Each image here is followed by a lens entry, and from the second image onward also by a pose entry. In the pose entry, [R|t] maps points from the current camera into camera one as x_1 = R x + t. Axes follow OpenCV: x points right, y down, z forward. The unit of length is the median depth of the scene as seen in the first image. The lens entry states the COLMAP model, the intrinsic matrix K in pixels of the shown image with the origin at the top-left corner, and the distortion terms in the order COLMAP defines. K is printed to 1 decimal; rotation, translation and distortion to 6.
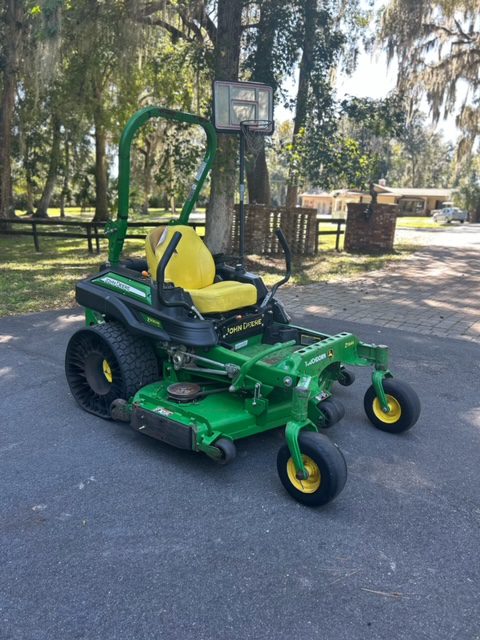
lens RADIAL K [[481.1, 0, 240.0], [0, 481.1, 320.0], [0, 0, 1]] dist [0.004502, -0.003863]
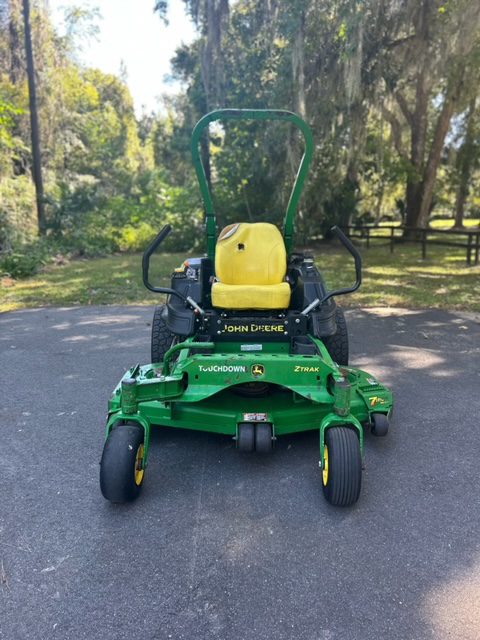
lens RADIAL K [[481.1, 0, 240.0], [0, 481.1, 320.0], [0, 0, 1]] dist [0.004502, -0.003863]
pose [[0.624207, 0.155313, -0.765665, 0.788862], [-0.172892, 0.983203, 0.058490, -0.059931], [0.761888, 0.095868, 0.640574, 0.414295]]
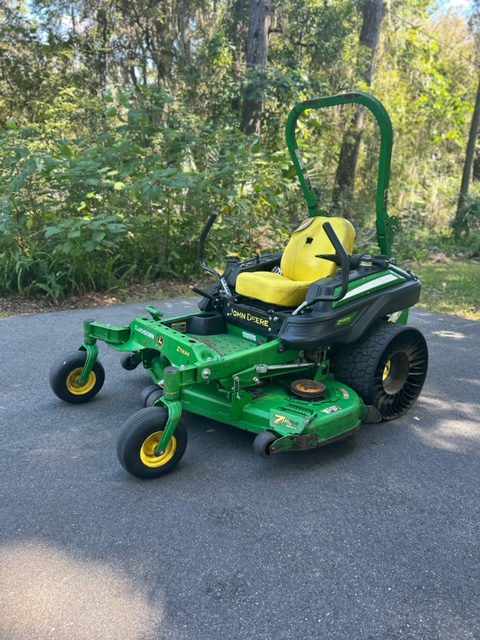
lens RADIAL K [[481.1, 0, 240.0], [0, 481.1, 320.0], [0, 0, 1]] dist [0.004502, -0.003863]
pose [[-0.244151, 0.204869, -0.947850, 1.023141], [-0.262591, 0.926945, 0.267990, -0.260294], [0.933507, 0.314327, -0.172517, 1.272761]]
